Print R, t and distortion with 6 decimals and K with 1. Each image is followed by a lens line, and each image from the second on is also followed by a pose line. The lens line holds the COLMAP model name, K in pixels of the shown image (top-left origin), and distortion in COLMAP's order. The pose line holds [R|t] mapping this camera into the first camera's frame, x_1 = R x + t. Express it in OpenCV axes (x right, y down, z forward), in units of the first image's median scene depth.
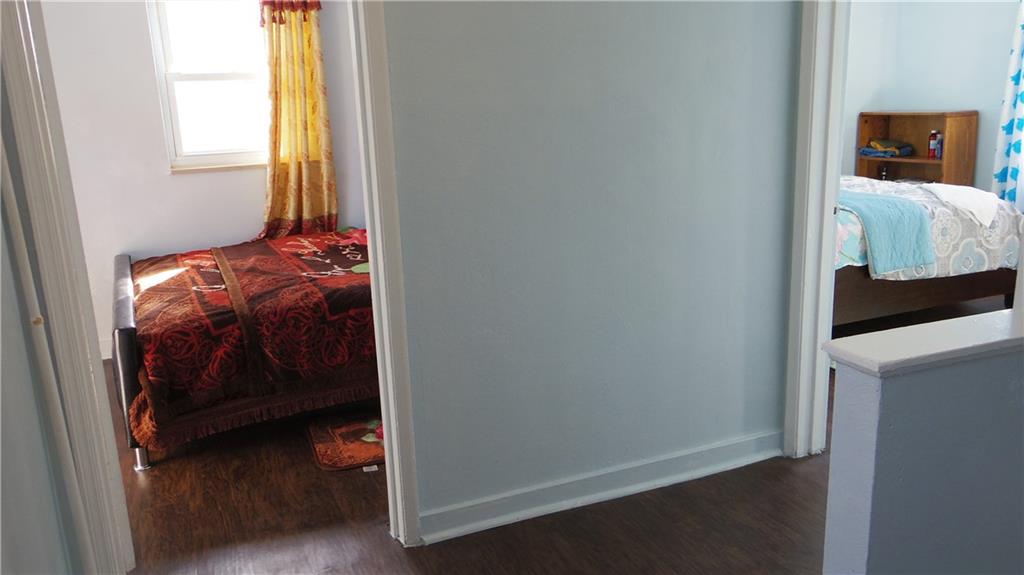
lens RADIAL K [[851.3, 0, 516.3], [0, 851.3, 315.2], [0, 0, 1]] dist [-0.040959, 0.060928]
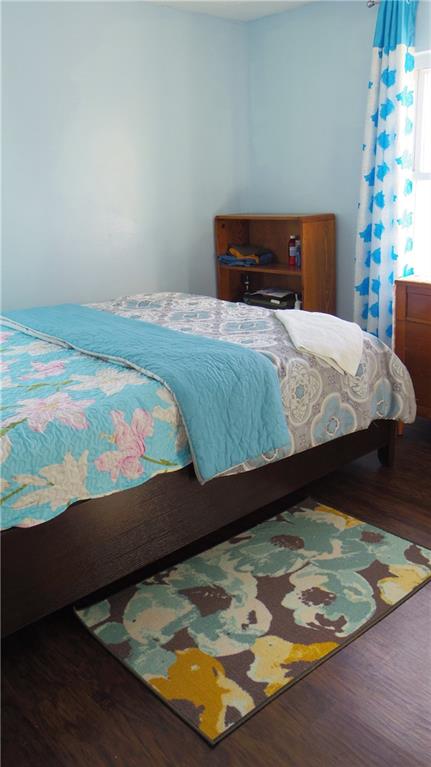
lens RADIAL K [[637.7, 0, 215.5], [0, 637.7, 383.5], [0, 0, 1]] dist [-0.040959, 0.060928]
pose [[0.954889, -0.087134, 0.283892, 0.269397], [0.076912, 0.995930, 0.046980, -0.128336], [-0.286830, -0.023025, 0.957705, 0.476247]]
